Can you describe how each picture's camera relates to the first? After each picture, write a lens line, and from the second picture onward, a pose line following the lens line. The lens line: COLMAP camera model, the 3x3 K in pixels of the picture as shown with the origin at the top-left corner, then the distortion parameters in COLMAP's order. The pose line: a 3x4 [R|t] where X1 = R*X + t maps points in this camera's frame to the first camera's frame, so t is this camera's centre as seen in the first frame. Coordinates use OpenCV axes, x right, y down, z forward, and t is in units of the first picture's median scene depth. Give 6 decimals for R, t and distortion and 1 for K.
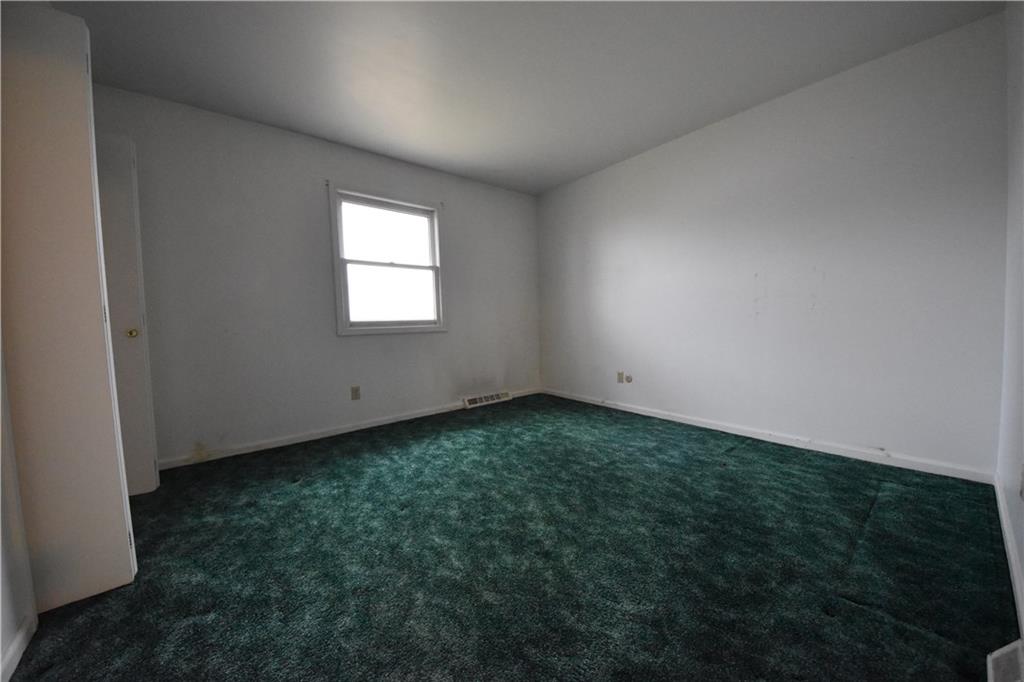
lens RADIAL K [[370.2, 0, 512.0], [0, 370.2, 341.0], [0, 0, 1]] dist [0.000319, 0.000048]
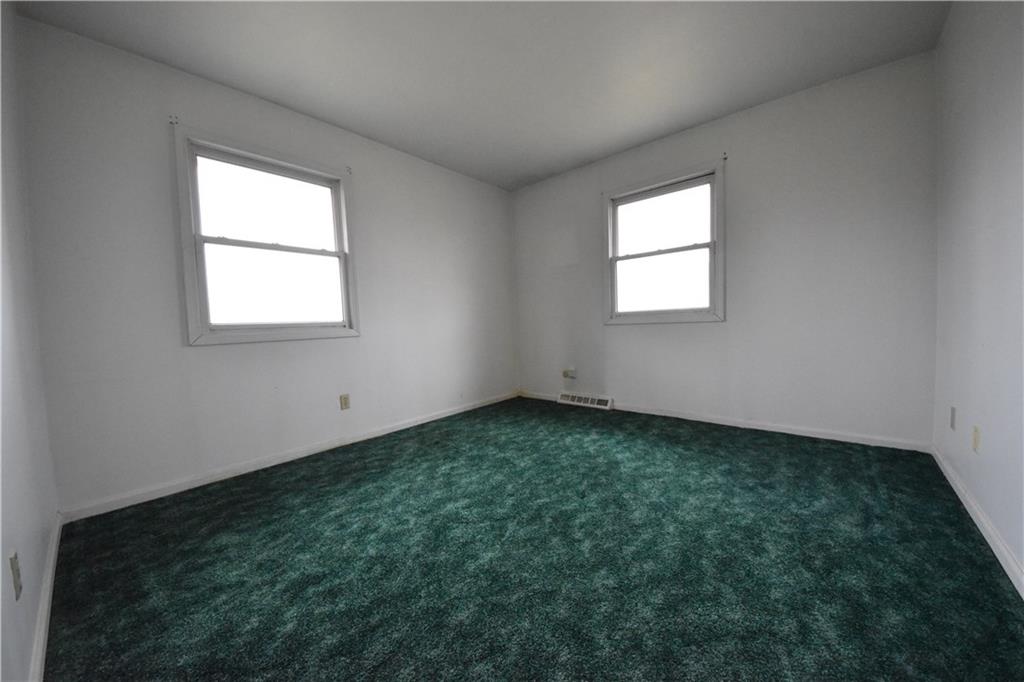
lens RADIAL K [[370.2, 0, 512.0], [0, 370.2, 341.0], [0, 0, 1]] dist [0.000319, 0.000048]
pose [[0.129326, 0.071923, -0.988990, 0.765827], [-0.026217, 0.997265, 0.069096, -0.044993], [0.991255, 0.016992, 0.130858, 0.675006]]
